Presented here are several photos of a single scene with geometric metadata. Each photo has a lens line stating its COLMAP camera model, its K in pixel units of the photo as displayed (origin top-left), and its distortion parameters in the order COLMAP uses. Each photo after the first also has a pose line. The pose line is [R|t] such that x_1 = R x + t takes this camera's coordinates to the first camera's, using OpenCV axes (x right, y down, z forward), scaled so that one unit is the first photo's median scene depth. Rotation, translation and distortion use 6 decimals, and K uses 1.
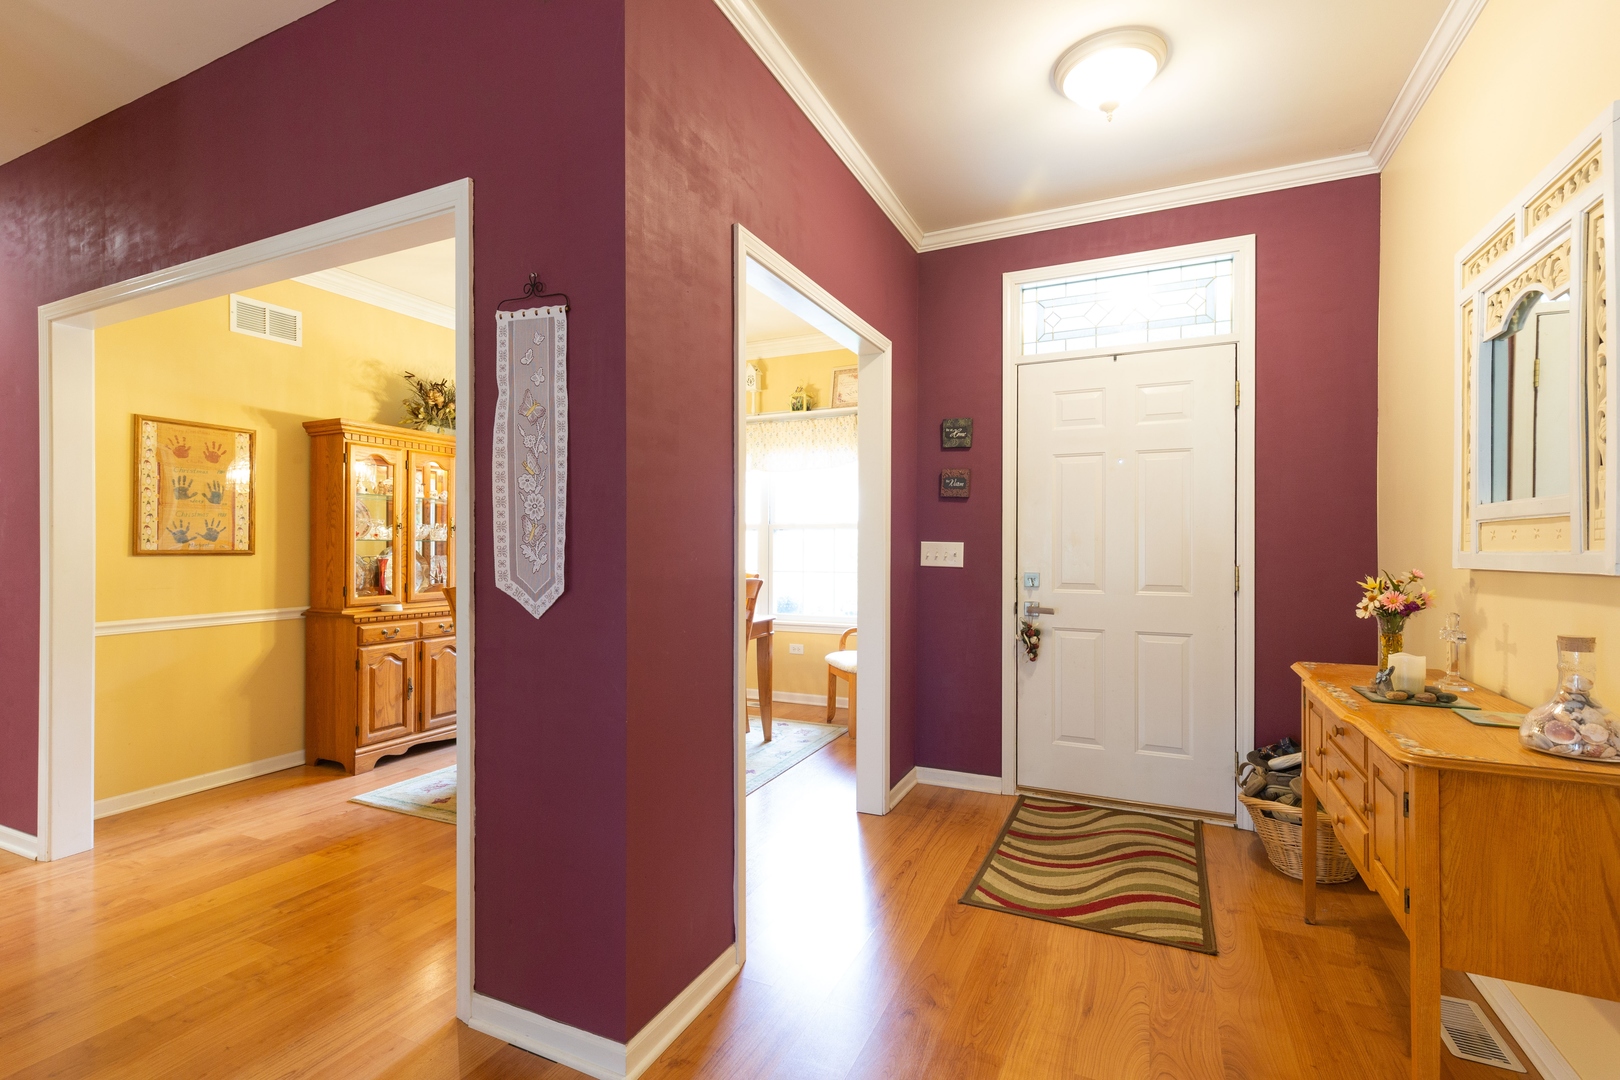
lens RADIAL K [[733.1, 0, 810.0], [0, 733.1, 540.0], [0, 0, 1]] dist [-0.002780, -0.000265]
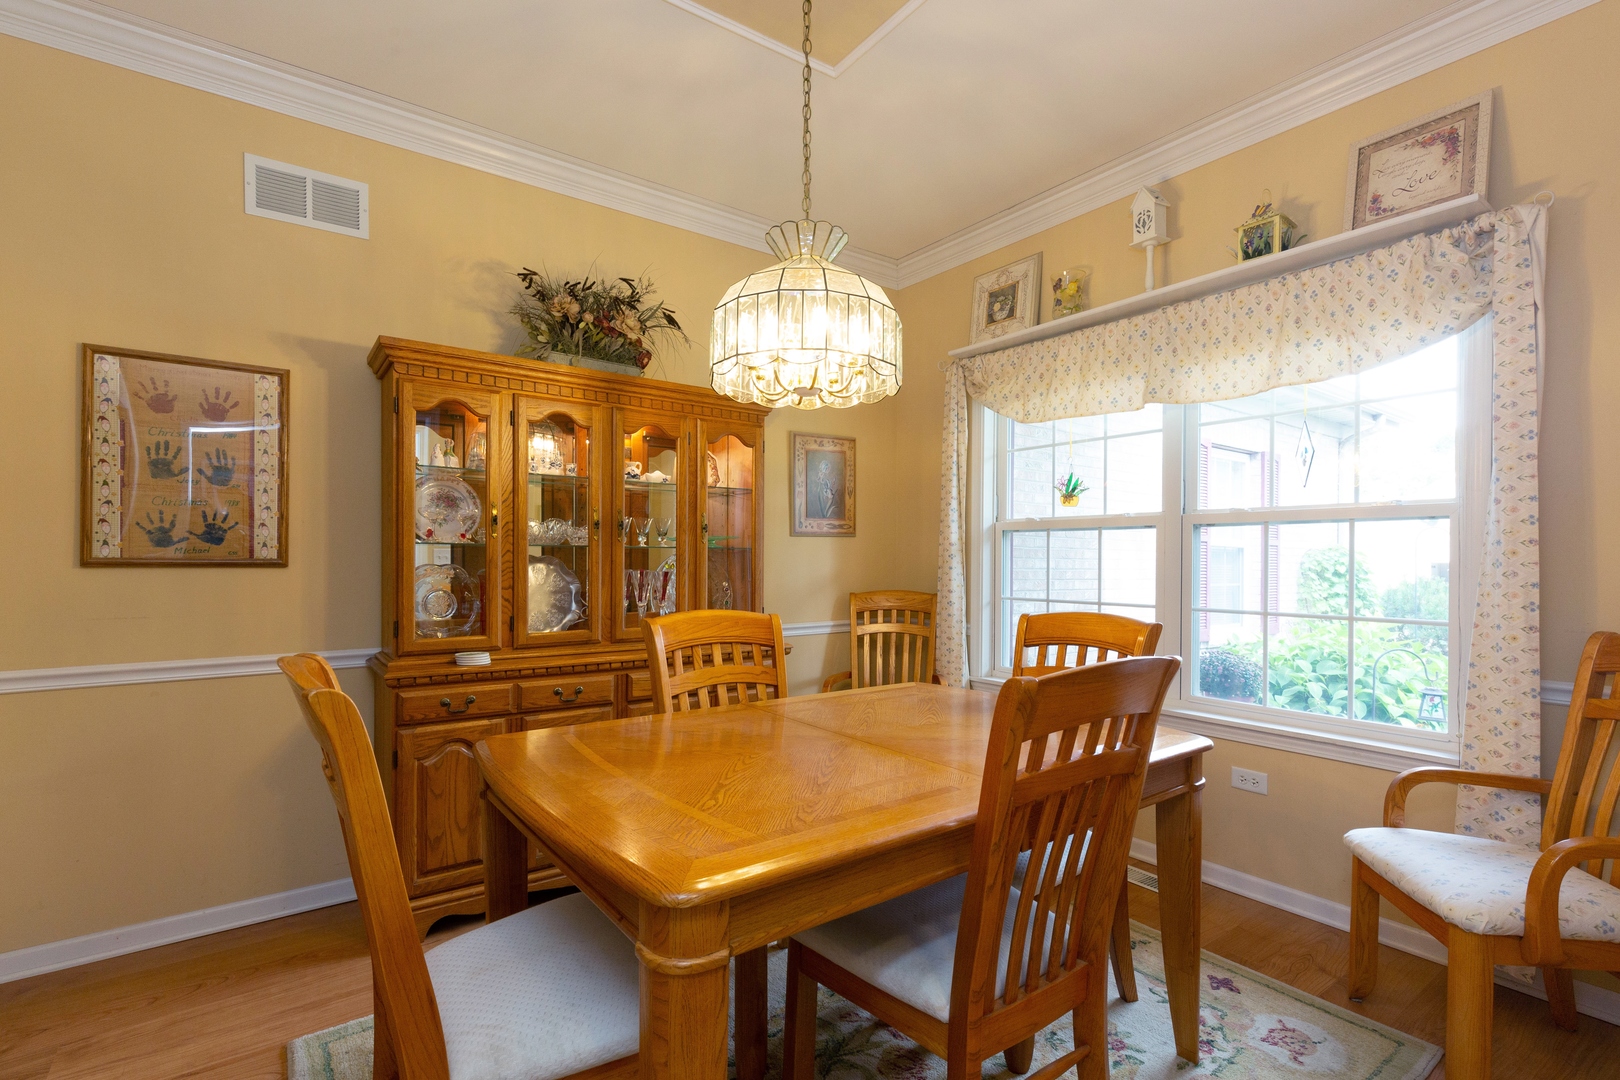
lens RADIAL K [[740.9, 0, 810.3], [0, 740.9, 553.5], [0, 0, 1]] dist [0.007569, 0.000117]
pose [[0.873896, 0.002993, -0.486104, -0.047259], [-0.001871, 0.999994, 0.002793, 0.006410], [0.486109, -0.001531, 0.873897, 0.645174]]
